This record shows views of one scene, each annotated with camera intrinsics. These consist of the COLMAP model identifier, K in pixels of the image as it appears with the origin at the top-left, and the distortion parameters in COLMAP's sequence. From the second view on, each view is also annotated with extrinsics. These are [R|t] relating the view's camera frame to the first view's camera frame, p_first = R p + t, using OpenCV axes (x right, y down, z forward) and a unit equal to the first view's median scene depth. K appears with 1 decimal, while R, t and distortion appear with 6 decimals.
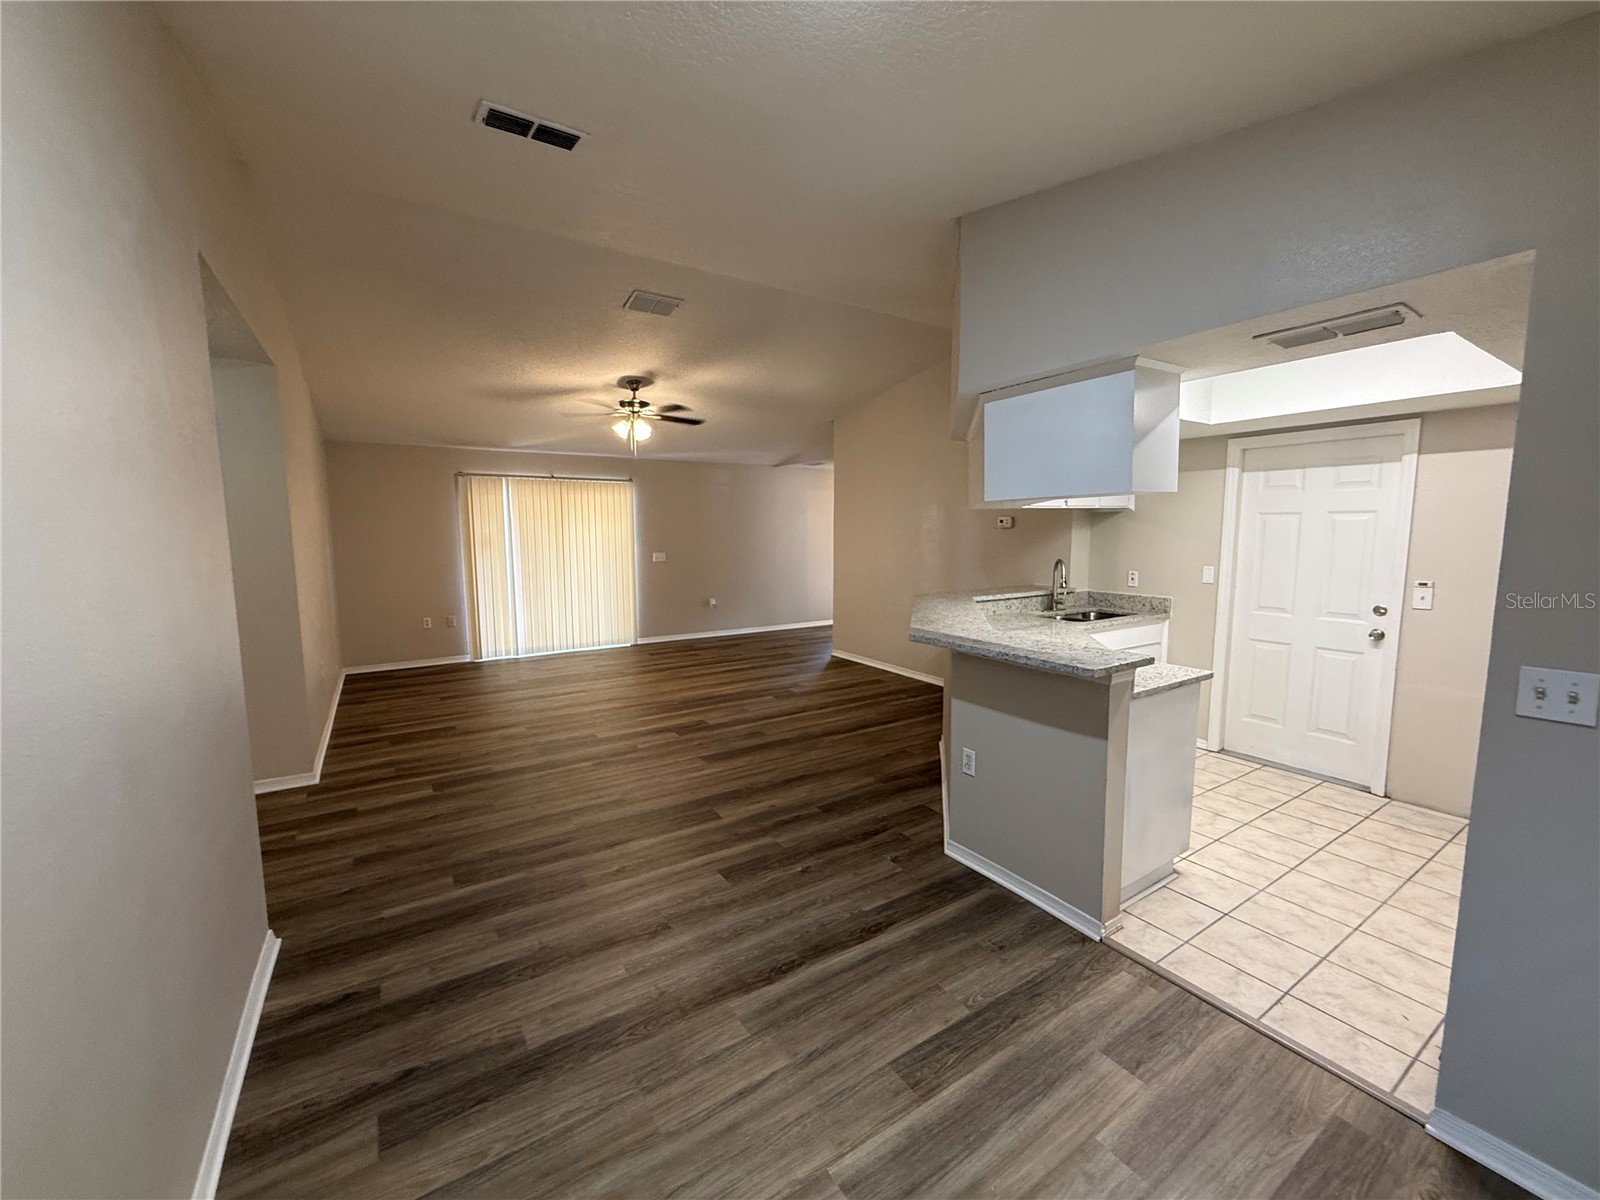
lens RADIAL K [[637.2, 0, 800.8], [0, 637.2, 597.9], [0, 0, 1]] dist [0.000095, 0.000207]
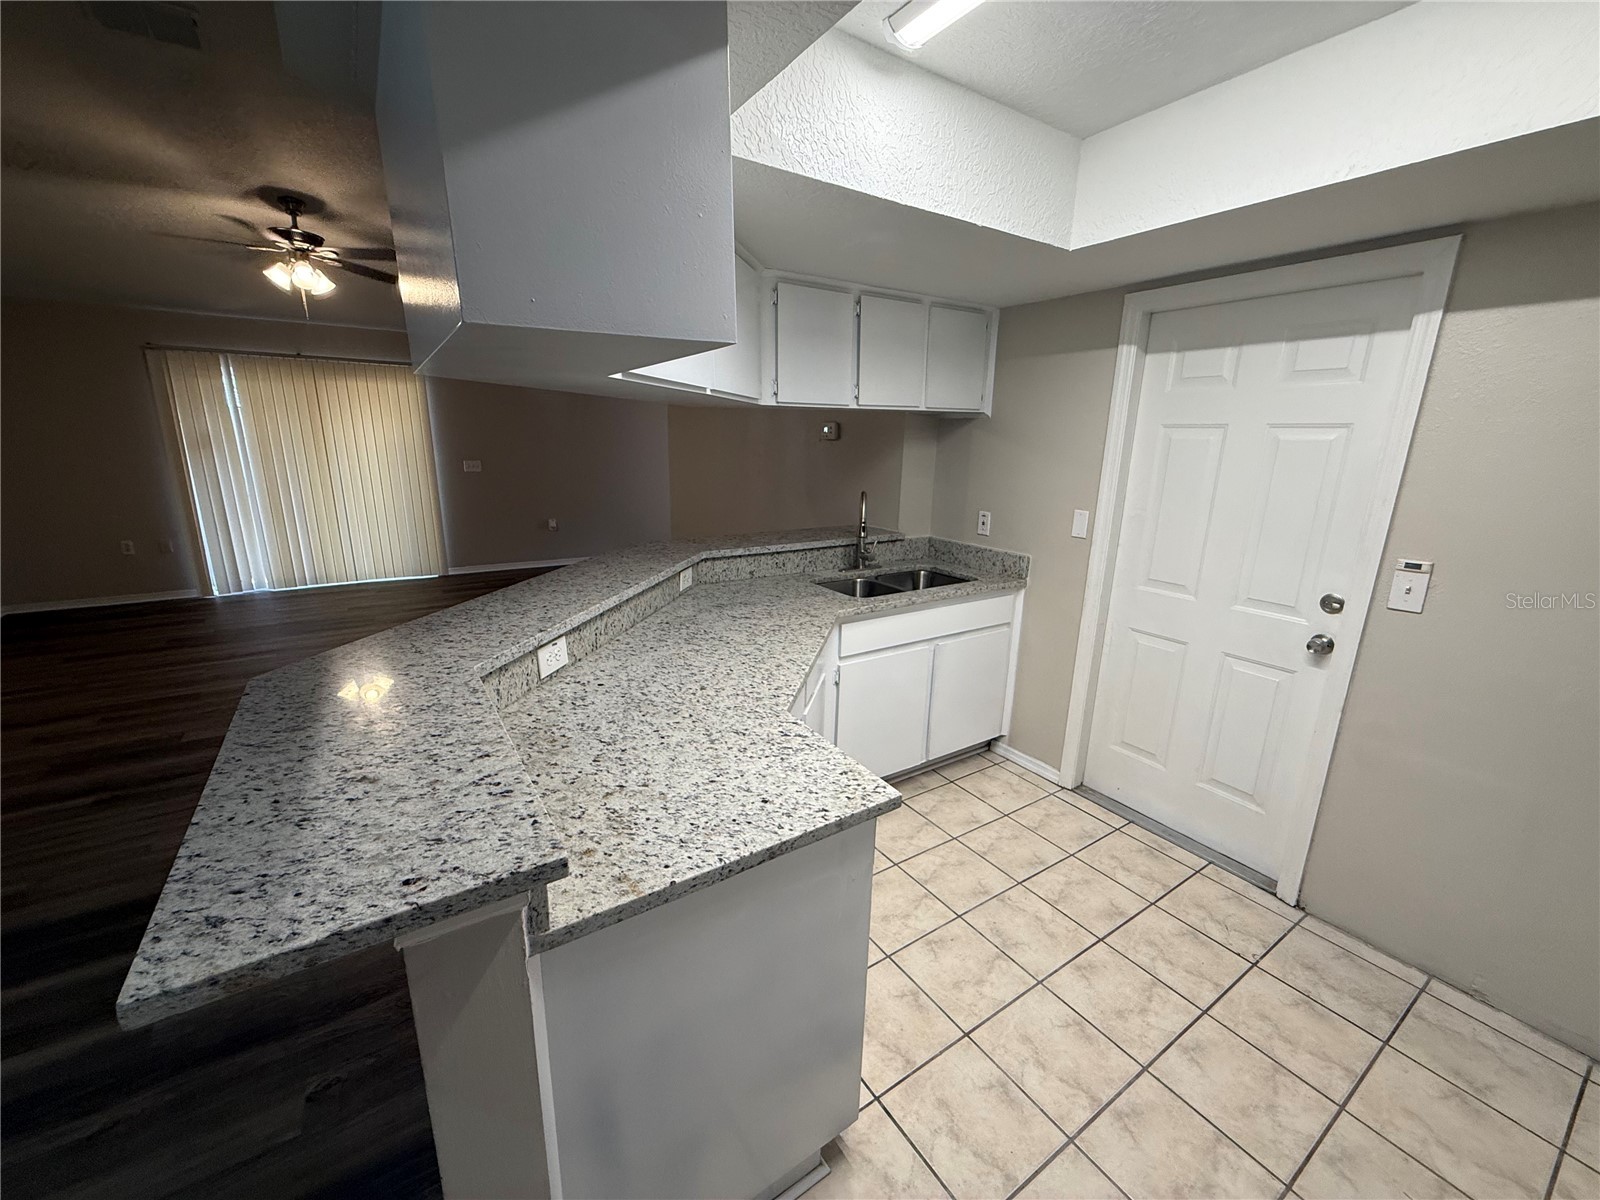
lens RADIAL K [[637.2, 0, 800.0], [0, 637.2, 598.1], [0, 0, 1]] dist [0.000095, 0.000207]
pose [[0.999683, 0.020598, 0.014447, 0.380371], [-0.022443, 0.989602, 0.142071, -0.050561], [-0.011371, -0.142350, 0.989751, 0.395331]]
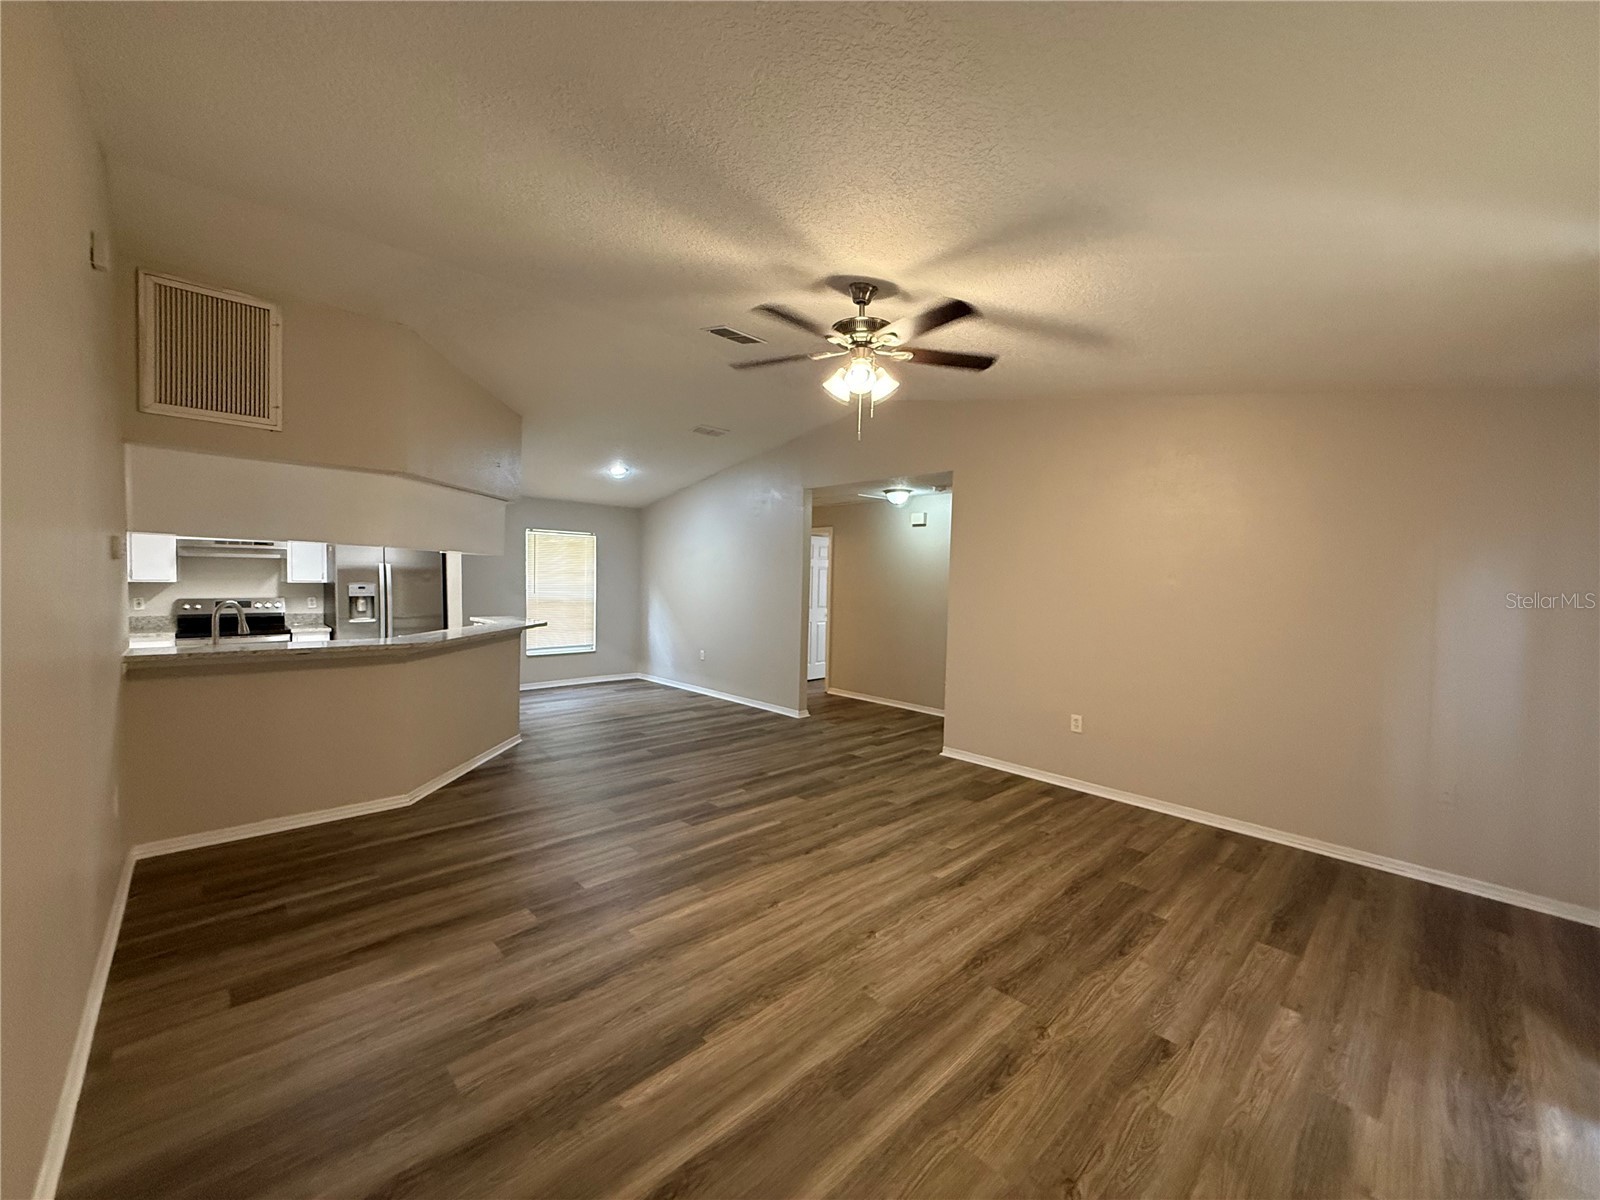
lens RADIAL K [[637.2, 0, 800.3], [0, 637.2, 602.7], [0, 0, 1]] dist [0.000095, 0.000207]
pose [[-0.983764, -0.011655, -0.179087, -0.178922], [-0.038275, 0.988556, 0.145920, -0.230294], [0.175336, 0.150405, -0.972952, 2.165641]]
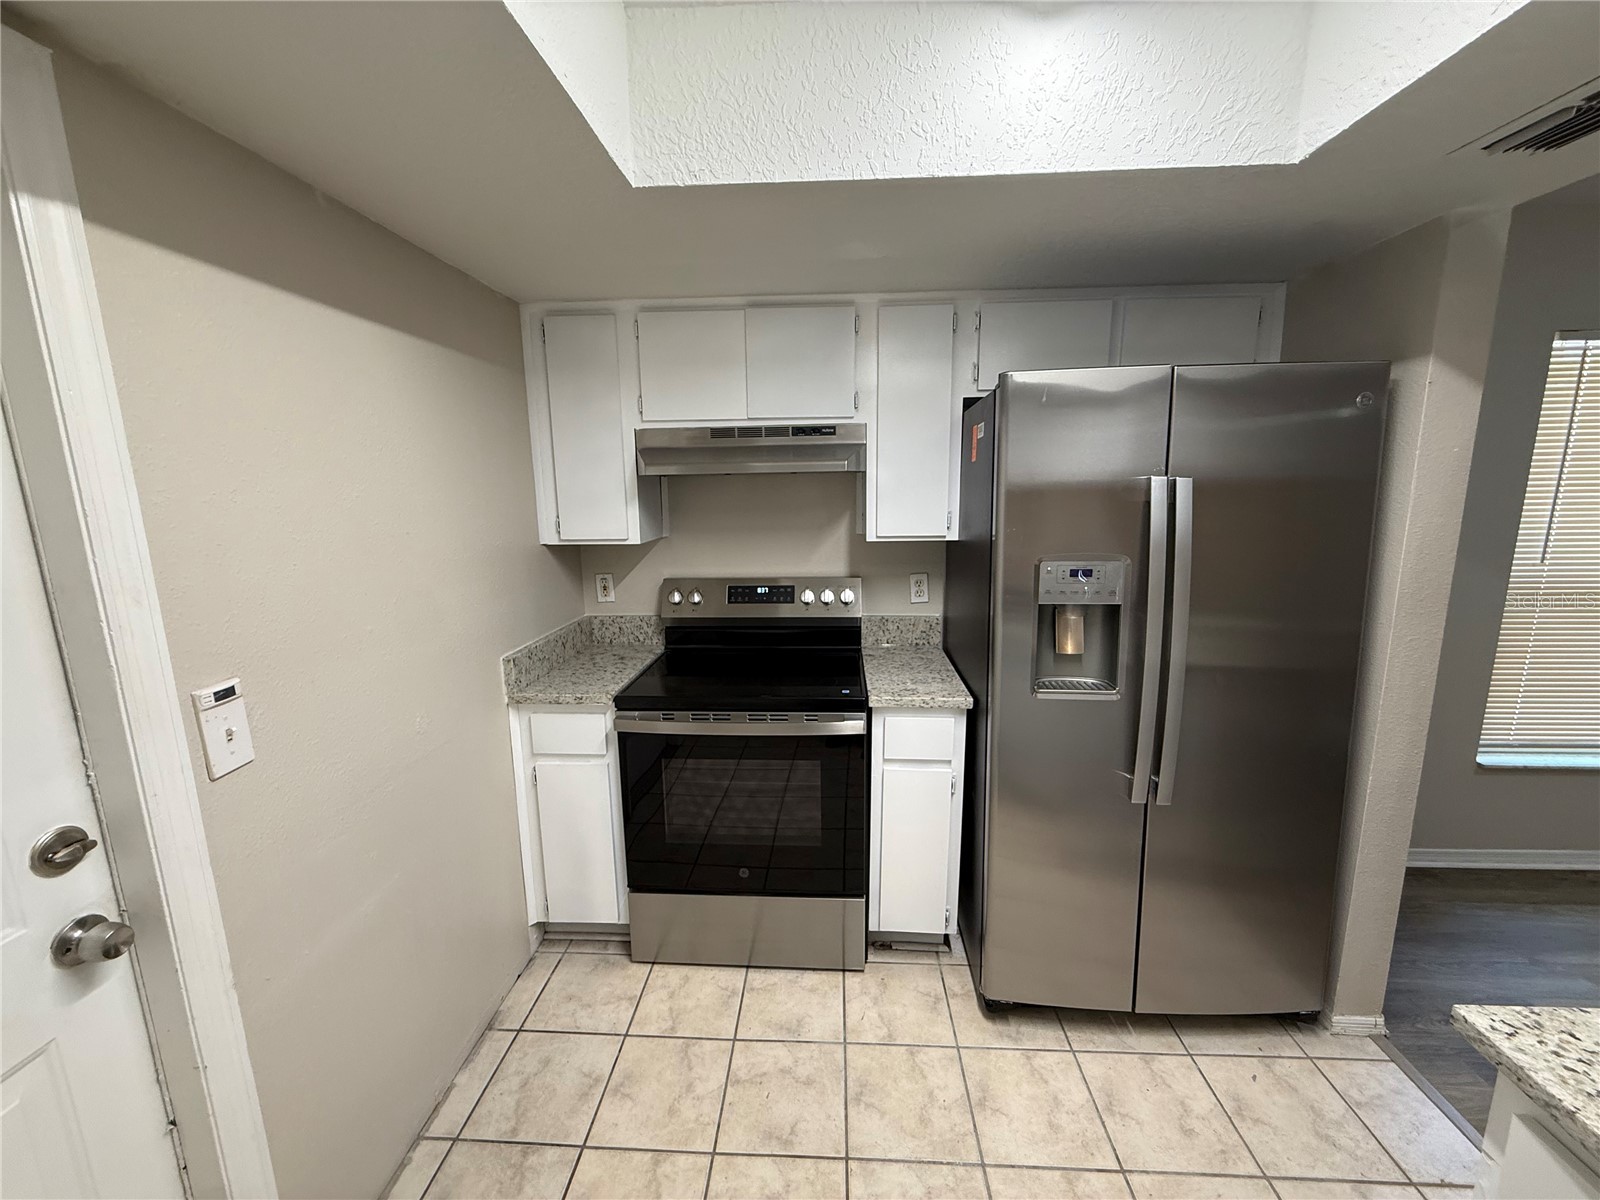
lens RADIAL K [[637.2, 0, 800.3], [0, 637.2, 602.0], [0, 0, 1]] dist [0.000095, 0.000207]
pose [[-0.803931, -0.096832, 0.586787, 0.489785], [0.079349, 0.960371, 0.267193, -0.104644], [-0.589406, 0.261365, -0.764388, 0.898059]]
